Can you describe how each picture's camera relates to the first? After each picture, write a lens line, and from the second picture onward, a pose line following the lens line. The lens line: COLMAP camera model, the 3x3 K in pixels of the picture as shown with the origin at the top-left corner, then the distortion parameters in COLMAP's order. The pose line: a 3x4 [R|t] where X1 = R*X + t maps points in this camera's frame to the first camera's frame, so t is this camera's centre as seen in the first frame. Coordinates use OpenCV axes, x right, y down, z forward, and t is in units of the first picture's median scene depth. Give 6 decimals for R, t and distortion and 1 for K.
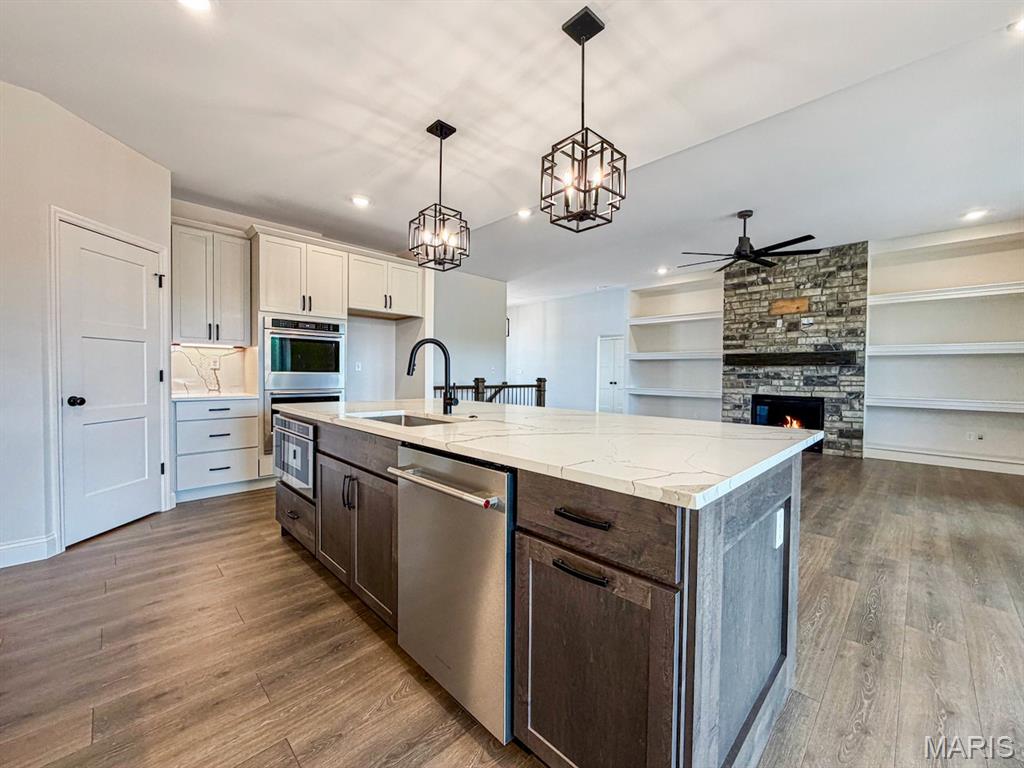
lens RADIAL K [[407.4, 0, 508.2], [0, 407.4, 385.0], [0, 0, 1]] dist [0.000221, -0.000076]
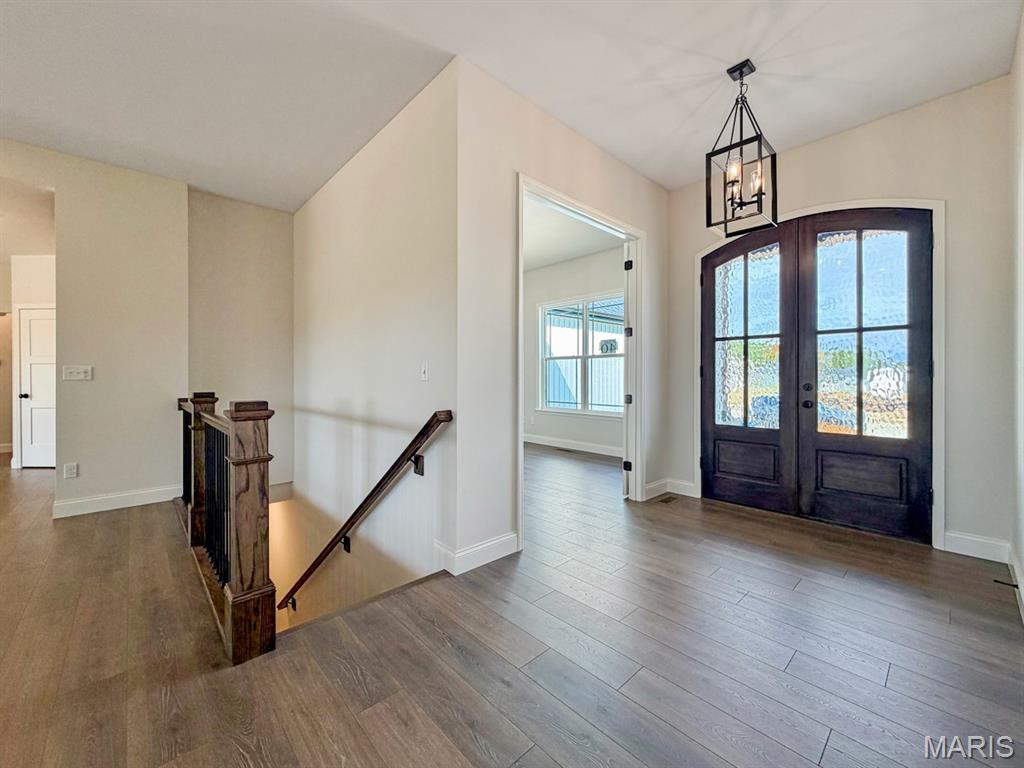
lens RADIAL K [[412.8, 0, 512.4], [0, 412.8, 380.4], [0, 0, 1]] dist [0.001231, -0.000100]
pose [[-0.029765, -0.003759, -0.999550, 0.400985], [-0.027746, 0.999611, -0.002933, -0.042981], [0.999172, 0.027646, -0.029858, 1.521376]]
